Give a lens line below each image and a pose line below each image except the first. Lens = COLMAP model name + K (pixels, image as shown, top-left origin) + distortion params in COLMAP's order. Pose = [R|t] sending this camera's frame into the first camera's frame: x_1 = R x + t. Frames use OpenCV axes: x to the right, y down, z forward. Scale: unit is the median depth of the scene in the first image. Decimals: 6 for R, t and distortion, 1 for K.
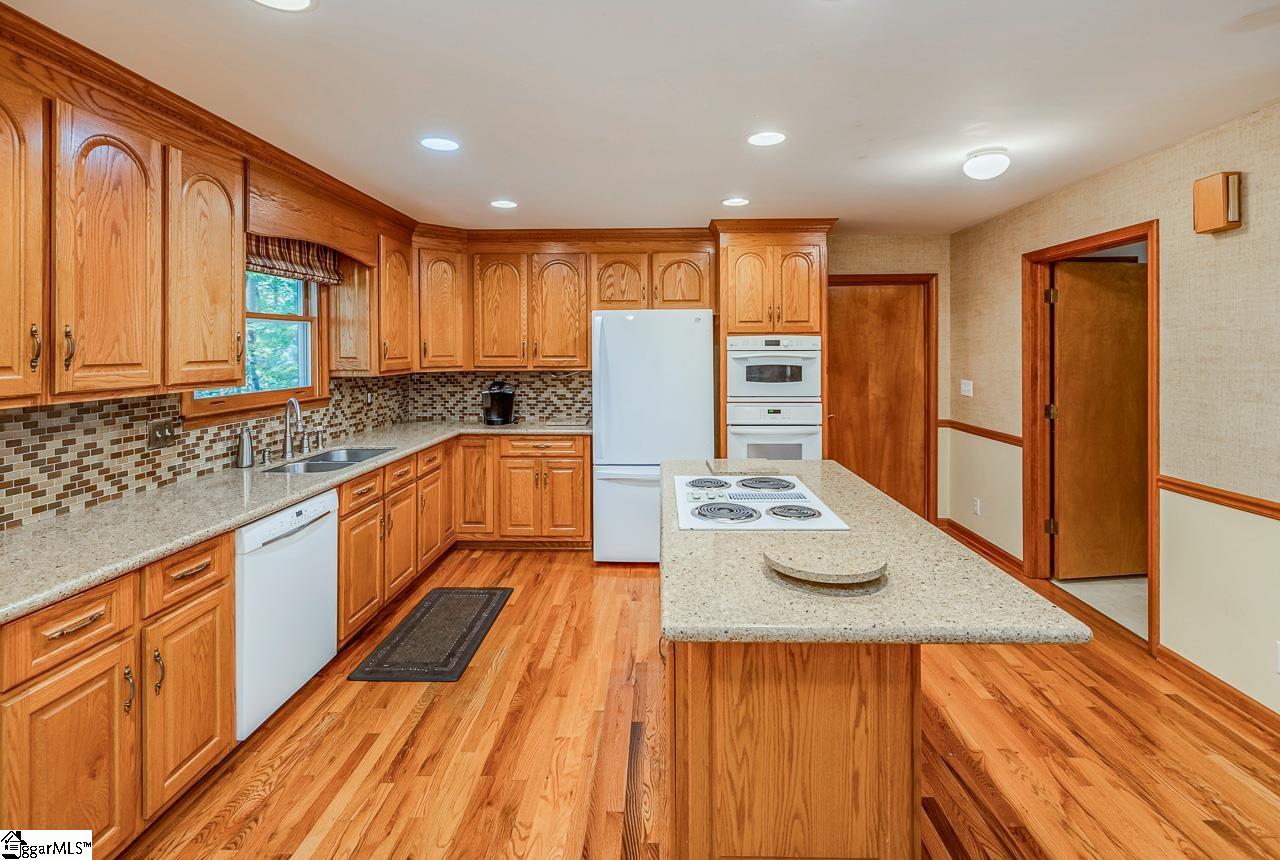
lens RADIAL K [[567.8, 0, 655.3], [0, 567.8, 351.8], [0, 0, 1]] dist [-0.001586, -0.000055]
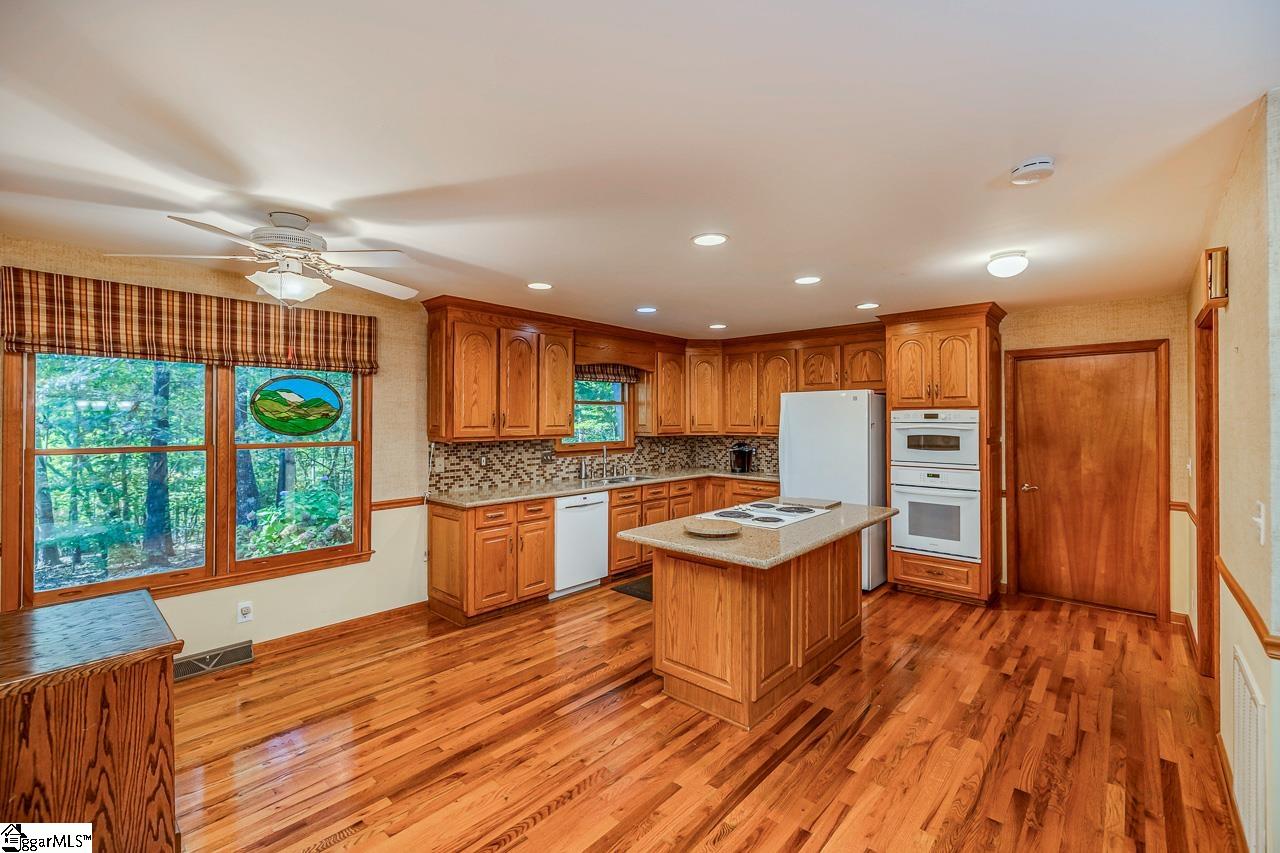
lens RADIAL K [[521.5, 0, 638.5], [0, 521.5, 422.3], [0, 0, 1]] dist [-0.004236, -0.000132]
pose [[0.756676, 0.007357, -0.653749, 0.480547], [-0.006824, 0.999971, 0.003354, -0.003112], [0.653755, 0.001924, 0.756704, -0.205008]]
